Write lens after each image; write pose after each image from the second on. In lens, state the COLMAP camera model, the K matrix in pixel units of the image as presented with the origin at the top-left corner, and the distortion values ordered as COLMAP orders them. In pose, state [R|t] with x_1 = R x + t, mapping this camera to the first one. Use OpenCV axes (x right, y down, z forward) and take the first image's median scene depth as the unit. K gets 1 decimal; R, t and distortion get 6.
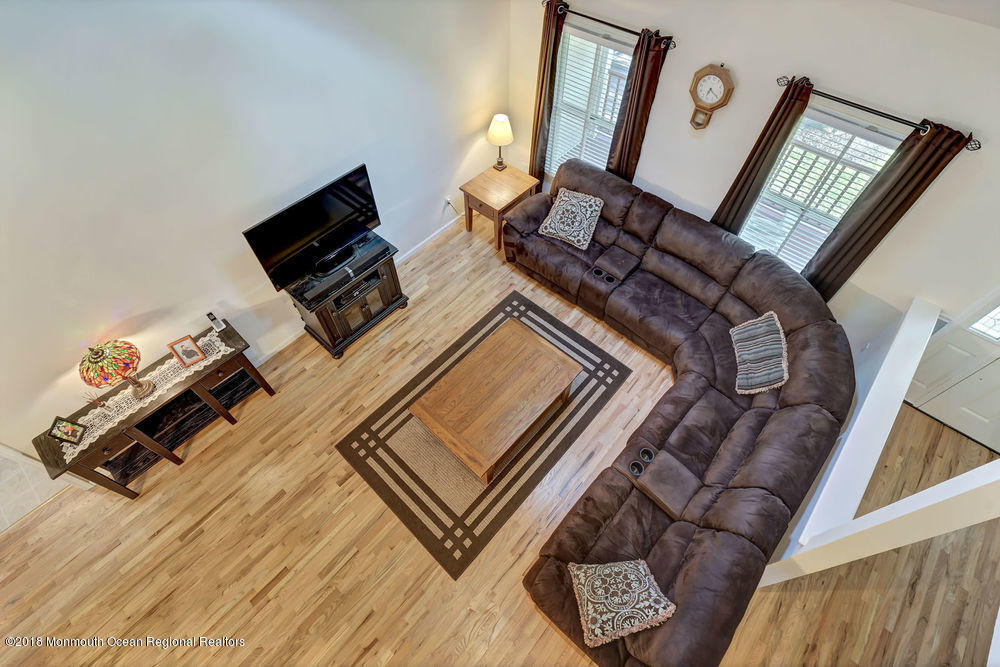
lens RADIAL K [[467.0, 0, 474.5], [0, 467.0, 337.6], [0, 0, 1]] dist [-0.004862, -0.000403]
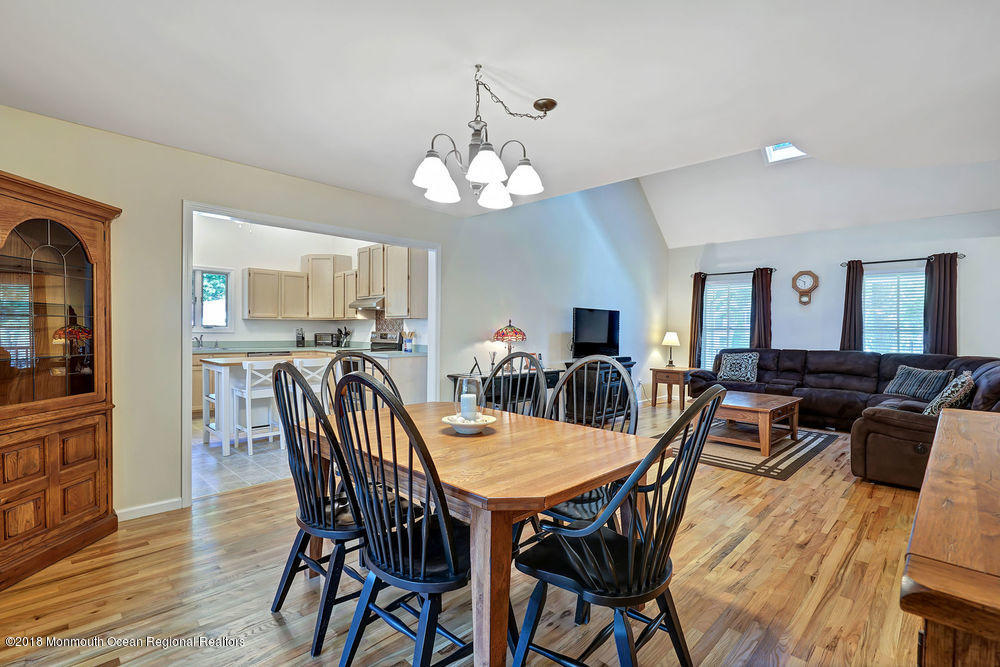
lens RADIAL K [[467.0, 0, 486.4], [0, 467.0, 350.3], [0, 0, 1]] dist [-0.004862, -0.000403]
pose [[0.998447, 0.024885, -0.049841, -0.648139], [-0.054571, 0.616737, -0.785276, 1.136110], [0.011197, 0.786776, 0.617137, 0.038359]]
